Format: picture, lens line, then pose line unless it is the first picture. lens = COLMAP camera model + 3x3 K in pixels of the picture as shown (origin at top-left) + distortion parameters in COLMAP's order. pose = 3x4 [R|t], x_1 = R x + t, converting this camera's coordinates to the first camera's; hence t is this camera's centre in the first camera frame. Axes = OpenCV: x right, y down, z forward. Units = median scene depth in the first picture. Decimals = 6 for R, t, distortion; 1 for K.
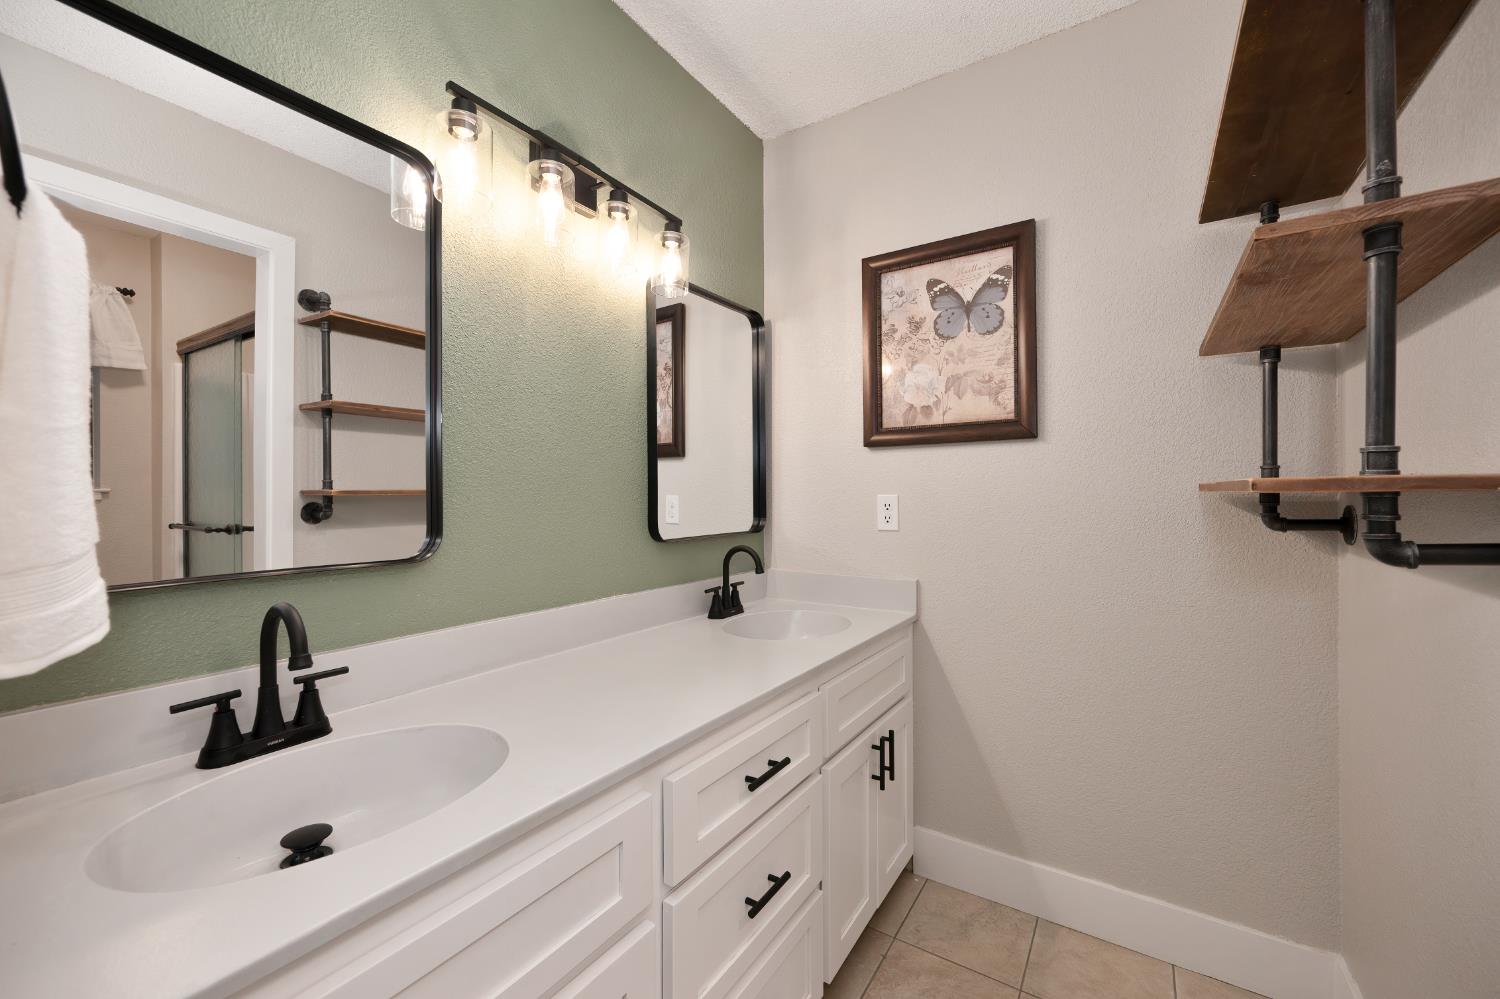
lens RADIAL K [[598.1, 0, 746.1], [0, 598.1, 497.7], [0, 0, 1]] dist [0.001767, 0.000126]
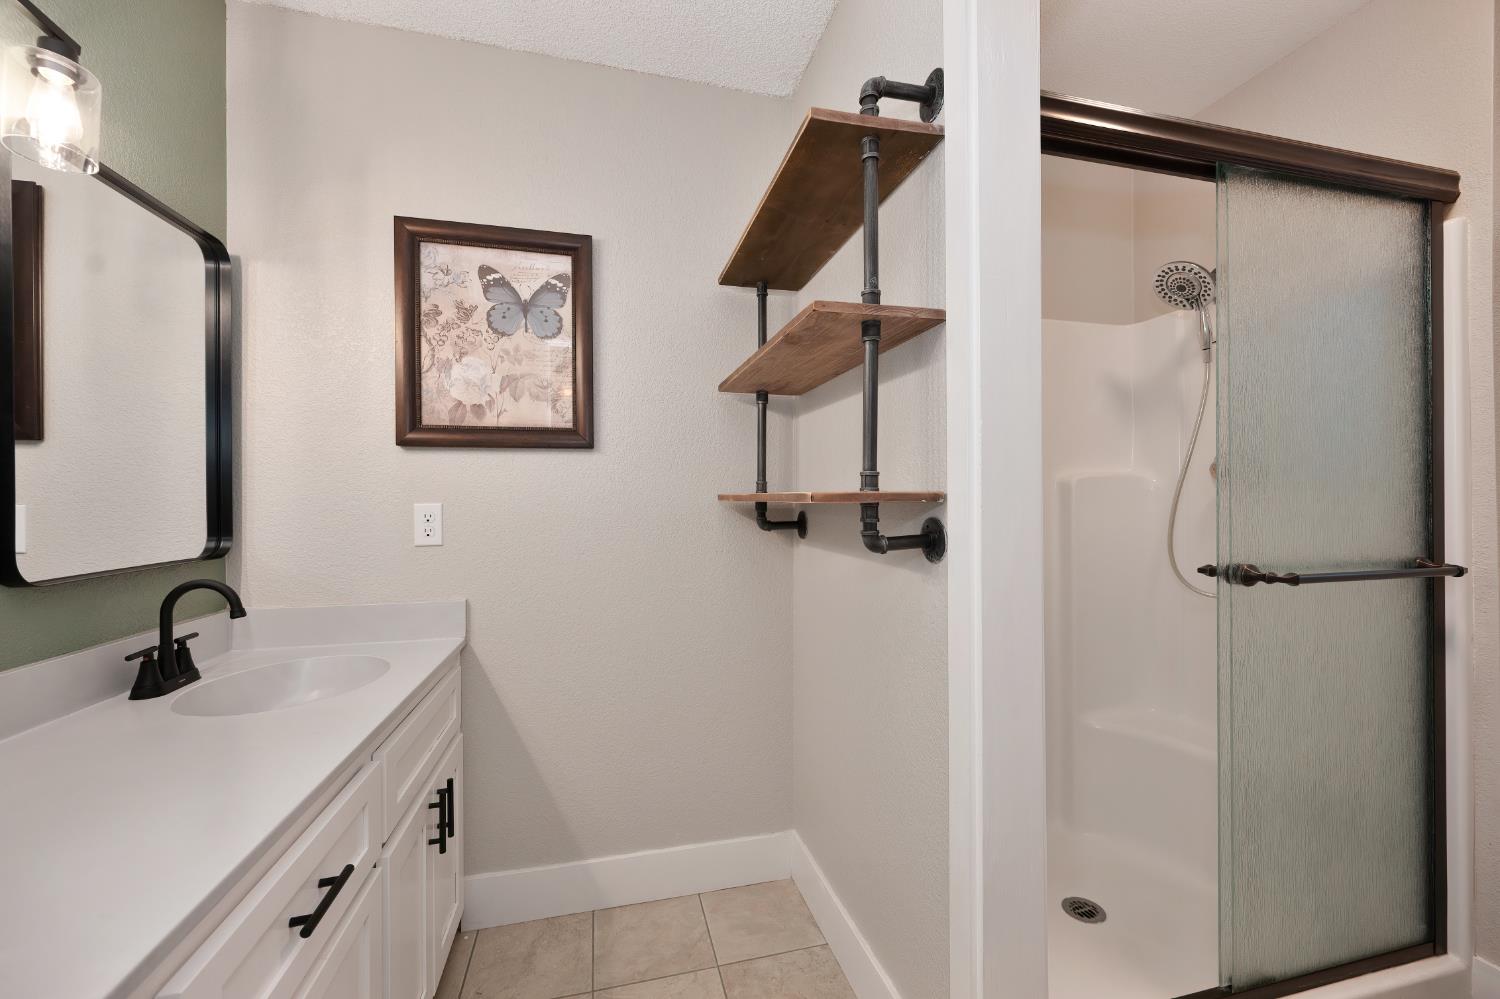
lens RADIAL K [[600.1, 0, 754.3], [0, 600.1, 505.3], [0, 0, 1]] dist [0.001226, -0.000316]
pose [[0.676374, -0.003100, 0.736552, -0.085748], [0.003010, 0.999994, 0.001445, -0.002574], [-0.736552, 0.001240, 0.676379, 0.088287]]
